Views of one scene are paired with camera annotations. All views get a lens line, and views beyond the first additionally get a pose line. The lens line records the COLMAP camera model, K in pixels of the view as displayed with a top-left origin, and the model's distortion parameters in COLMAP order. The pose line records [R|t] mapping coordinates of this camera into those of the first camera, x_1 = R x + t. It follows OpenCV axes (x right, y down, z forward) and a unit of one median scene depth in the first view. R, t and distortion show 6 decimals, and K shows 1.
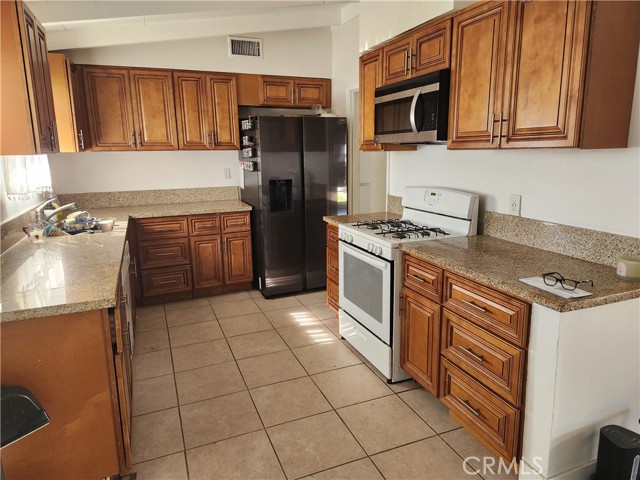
lens RADIAL K [[433.0, 0, 320.0], [0, 433.0, 240.0], [0, 0, 1]] dist [0.090408, -0.110359]
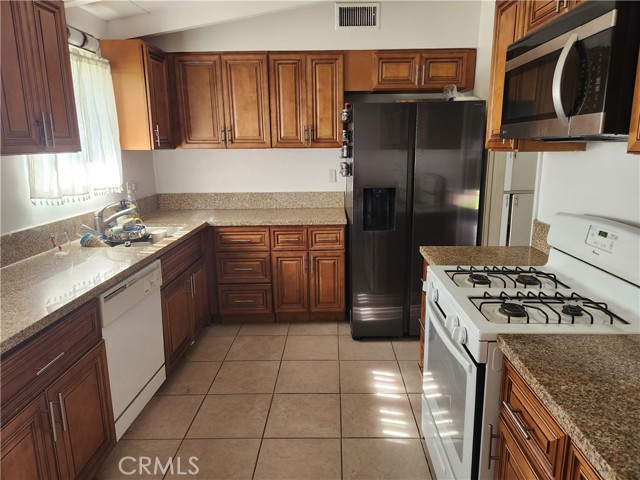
lens RADIAL K [[433.0, 0, 320.0], [0, 433.0, 240.0], [0, 0, 1]] dist [0.090408, -0.110359]
pose [[0.918456, 0.087971, -0.385616, 0.108922], [-0.083558, 0.996103, 0.028222, -0.060762], [0.386596, 0.006300, 0.922228, 0.266157]]
